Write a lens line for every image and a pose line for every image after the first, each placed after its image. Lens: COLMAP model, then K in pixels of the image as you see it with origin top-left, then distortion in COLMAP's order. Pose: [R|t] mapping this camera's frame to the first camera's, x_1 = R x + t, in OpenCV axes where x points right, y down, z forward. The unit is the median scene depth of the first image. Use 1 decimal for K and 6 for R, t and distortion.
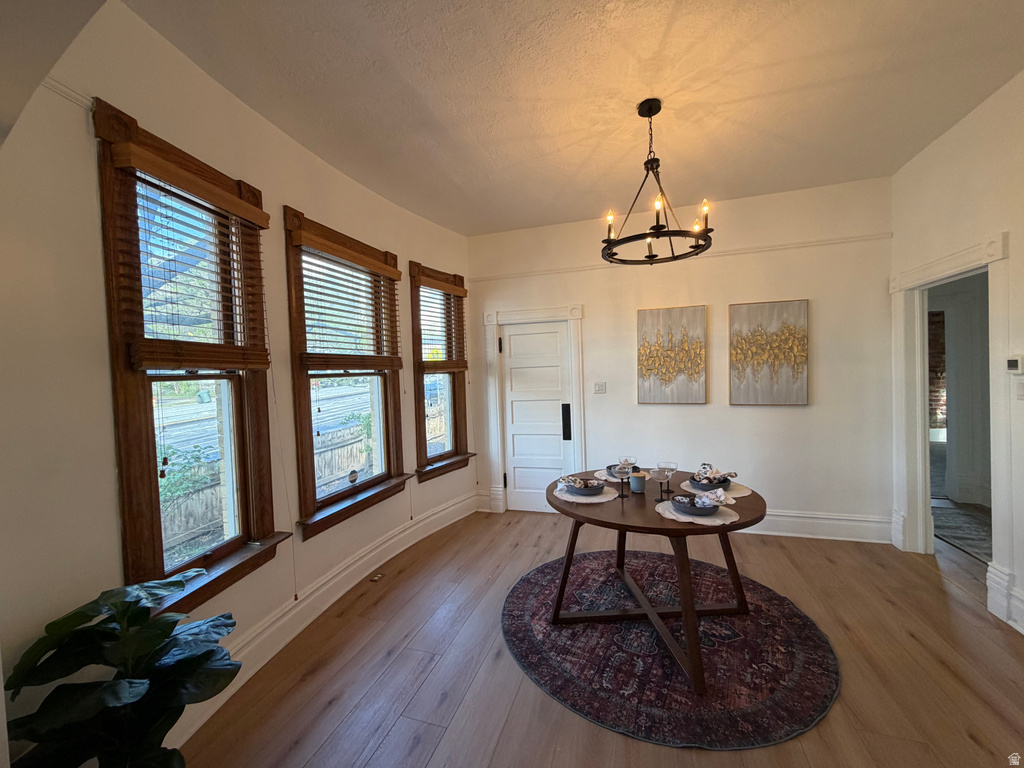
lens RADIAL K [[409.3, 0, 508.3], [0, 409.3, 383.7], [0, 0, 1]] dist [-0.001788, 0.000704]
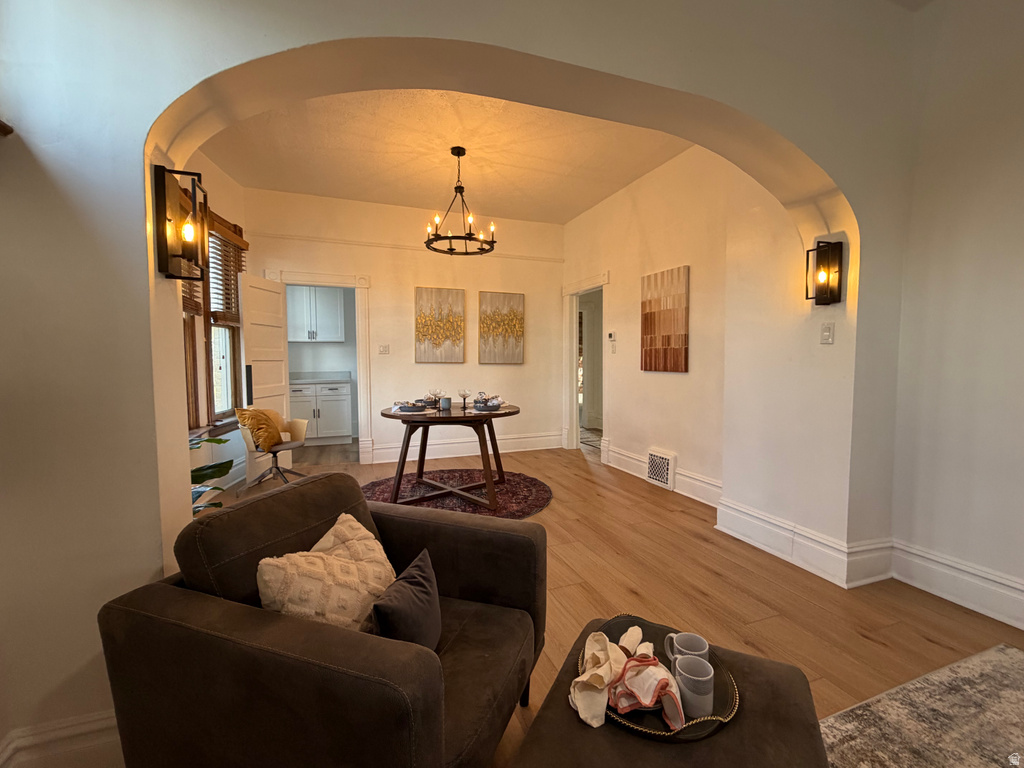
lens RADIAL K [[454.6, 0, 513.3], [0, 454.6, 383.3], [0, 0, 1]] dist [0.000825, 0.000219]
pose [[0.773162, -0.004309, 0.634194, -0.430816], [-0.005746, 0.999888, 0.013799, 0.119538], [-0.634182, -0.014313, 0.773051, -0.333332]]
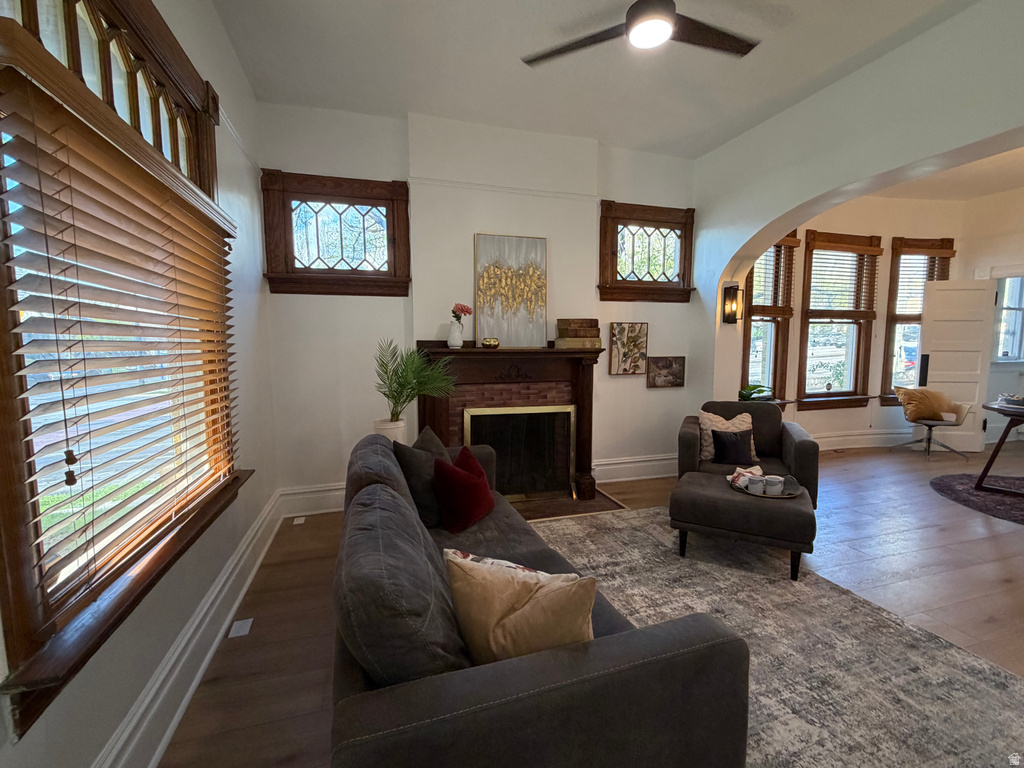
lens RADIAL K [[454.6, 0, 512.3], [0, 454.6, 383.0], [0, 0, 1]] dist [0.000825, 0.000219]
pose [[0.589561, 0.107013, -0.800604, 0.321428], [-0.041608, 0.993892, 0.102208, 0.083539], [0.806651, -0.026946, 0.590413, -1.074763]]
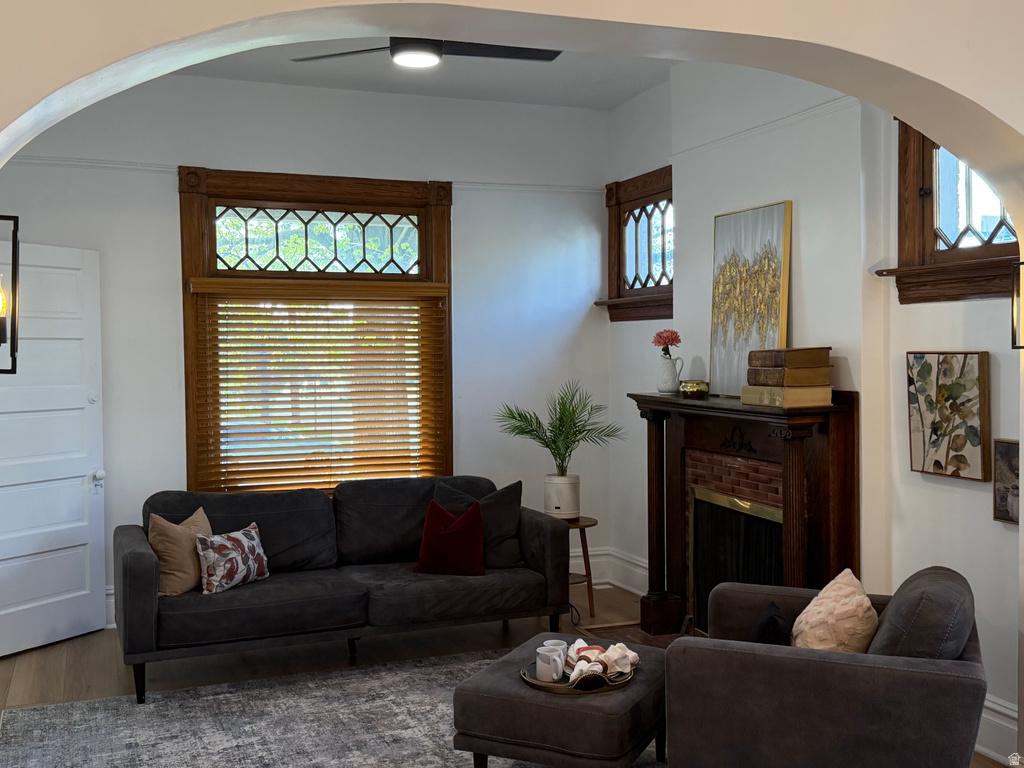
lens RADIAL K [[1121.8, 0, 516.7], [0, 1121.8, 388.6], [0, 0, 1]] dist [0.091922, 0.000000]
pose [[-0.778318, 0.073003, -0.623612, 0.723552], [0.023536, 0.995912, 0.087210, -0.063775], [0.627429, 0.053200, -0.776855, 0.808737]]
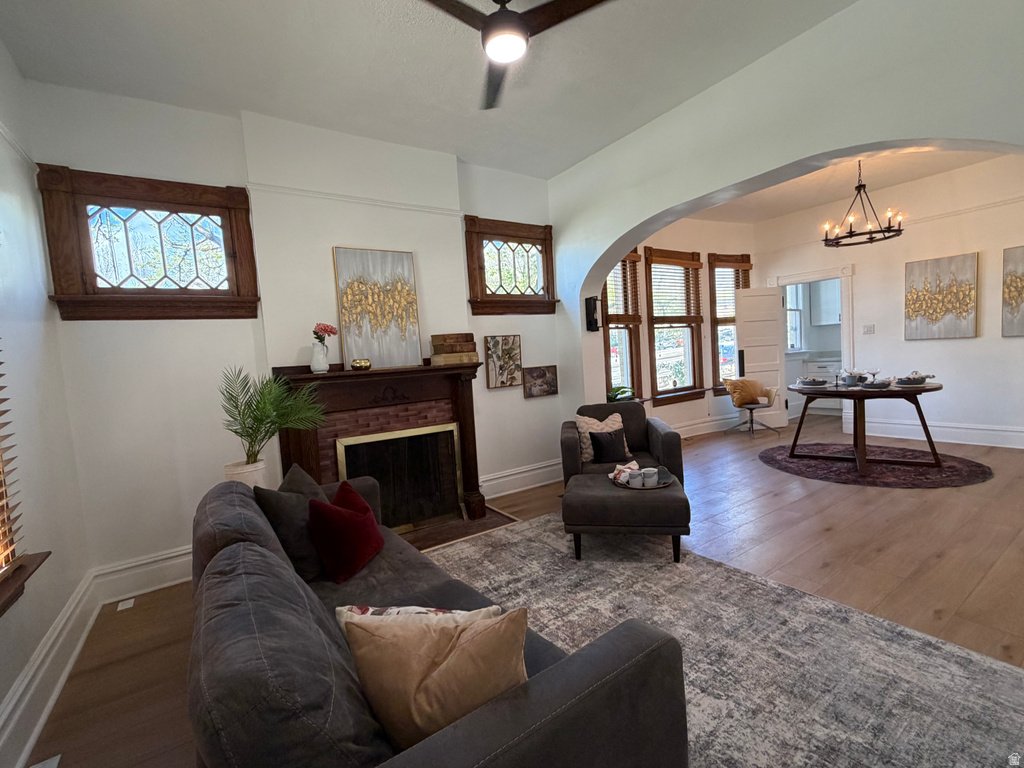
lens RADIAL K [[454.6, 0, 511.1], [0, 454.6, 384.1], [0, 0, 1]] dist [0.000825, 0.000219]
pose [[0.794493, 0.018227, -0.606999, 0.276144], [0.023269, 0.997902, 0.060421, 0.092589], [0.606827, -0.062129, 0.792402, -1.065602]]
